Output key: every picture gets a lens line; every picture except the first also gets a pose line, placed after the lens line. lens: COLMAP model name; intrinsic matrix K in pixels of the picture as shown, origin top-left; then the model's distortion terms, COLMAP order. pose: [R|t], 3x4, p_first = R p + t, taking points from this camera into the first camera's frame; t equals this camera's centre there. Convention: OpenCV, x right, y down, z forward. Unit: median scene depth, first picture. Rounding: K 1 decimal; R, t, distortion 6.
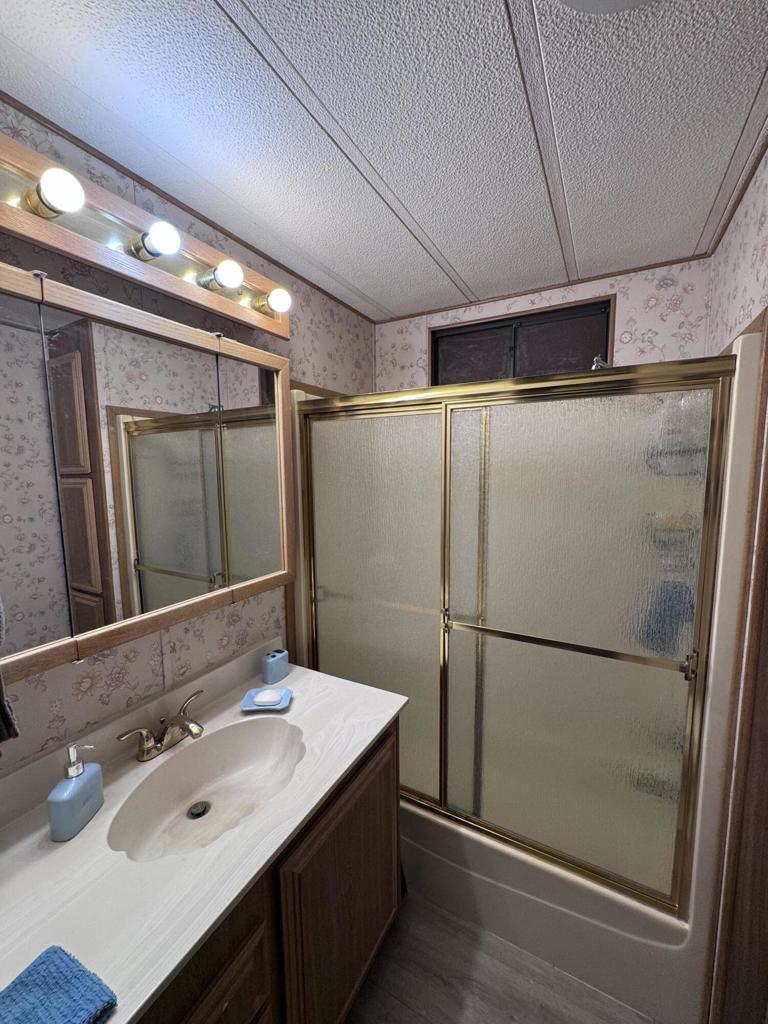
lens RADIAL K [[407.5, 0, 384.3], [0, 407.5, 513.3], [0, 0, 1]] dist [-0.002530, 0.000521]
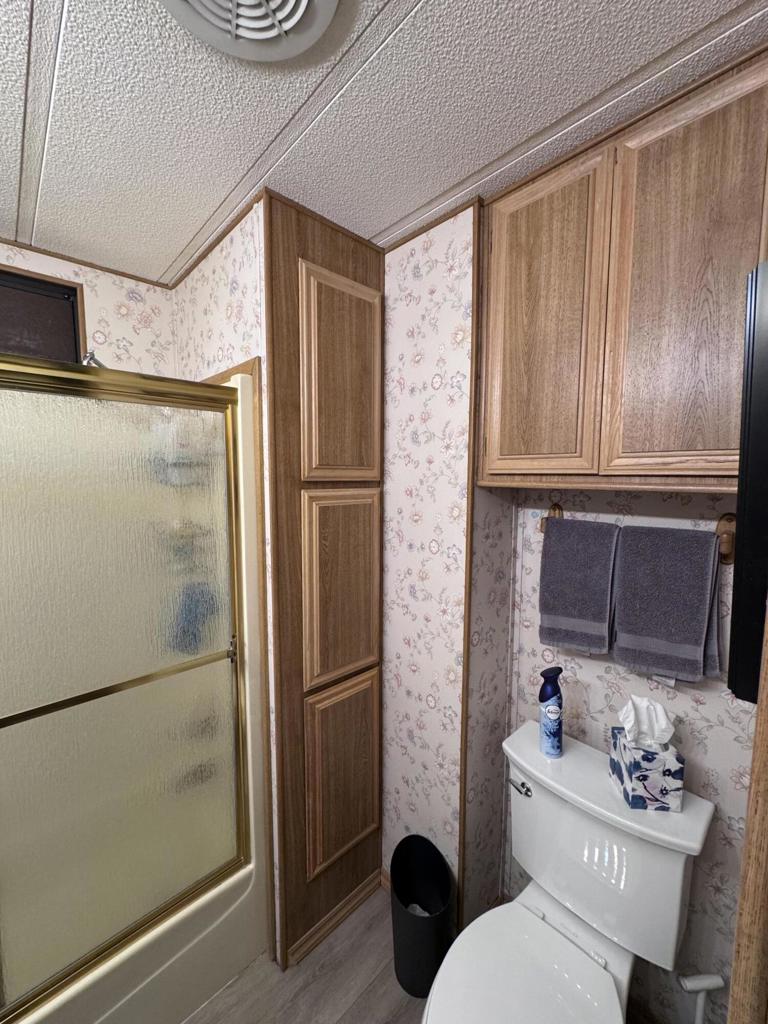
lens RADIAL K [[407.5, 0, 382.6], [0, 407.5, 513.5], [0, 0, 1]] dist [-0.002530, 0.000521]
pose [[0.316993, -0.082931, 0.944795, -0.121457], [0.097720, 0.993724, 0.054439, -0.022273], [-0.943380, 0.075068, 0.323107, 0.130306]]
